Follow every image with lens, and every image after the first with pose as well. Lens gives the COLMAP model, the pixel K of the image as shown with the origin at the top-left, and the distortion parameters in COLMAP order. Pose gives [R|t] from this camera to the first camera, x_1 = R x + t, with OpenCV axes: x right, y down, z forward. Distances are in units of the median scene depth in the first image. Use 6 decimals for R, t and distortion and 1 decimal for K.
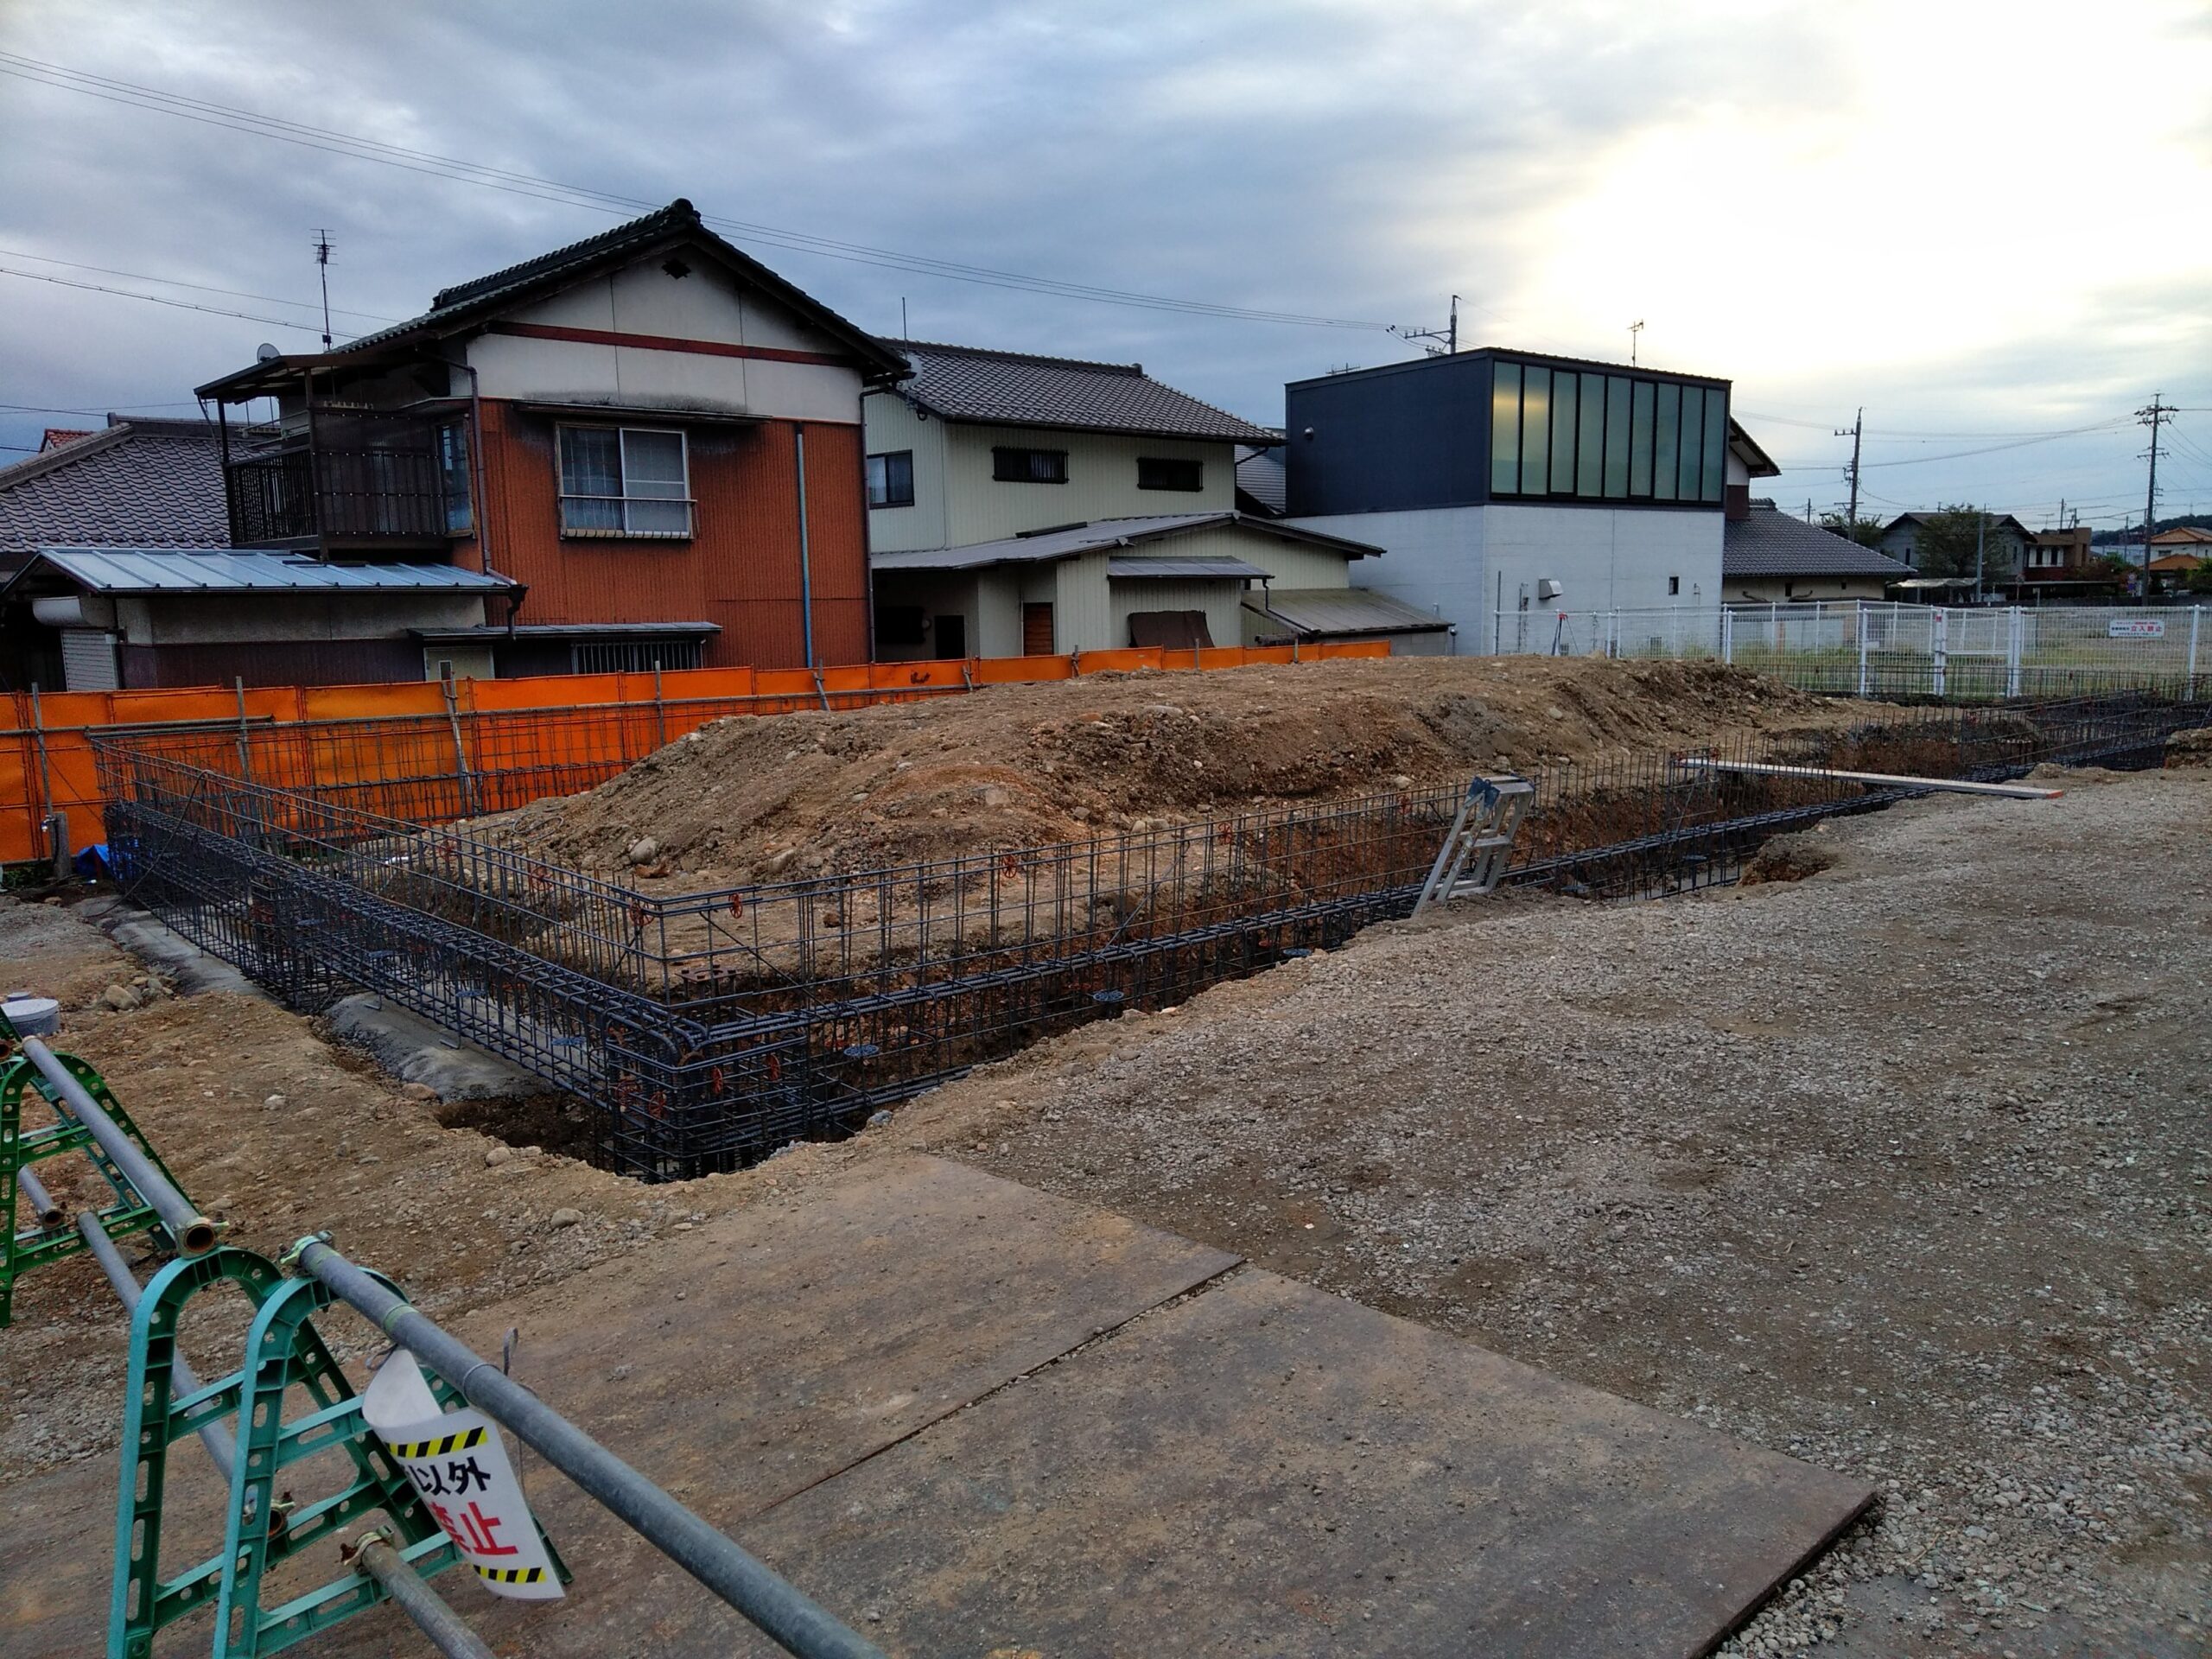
lens RADIAL K [[1652.0, 0, 1106.0], [0, 1652.0, 829.5], [0, 0, 1]] dist [0.066367, -0.091193]
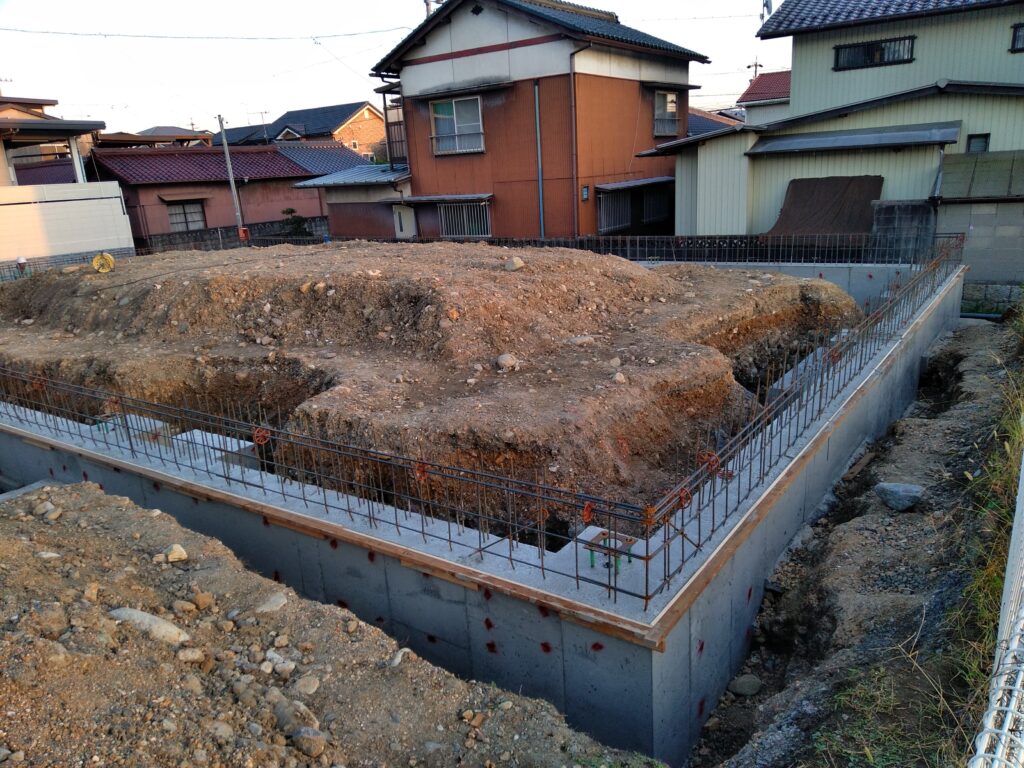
lens RADIAL K [[764.8, 0, 512.0], [0, 764.8, 384.0], [0, 0, 1]] dist [0.066367, -0.091193]
pose [[0.245980, 0.263474, -0.932778, 0.711309], [-0.080207, 0.964579, 0.251305, -0.140555], [0.965951, 0.012999, 0.258400, 0.799134]]
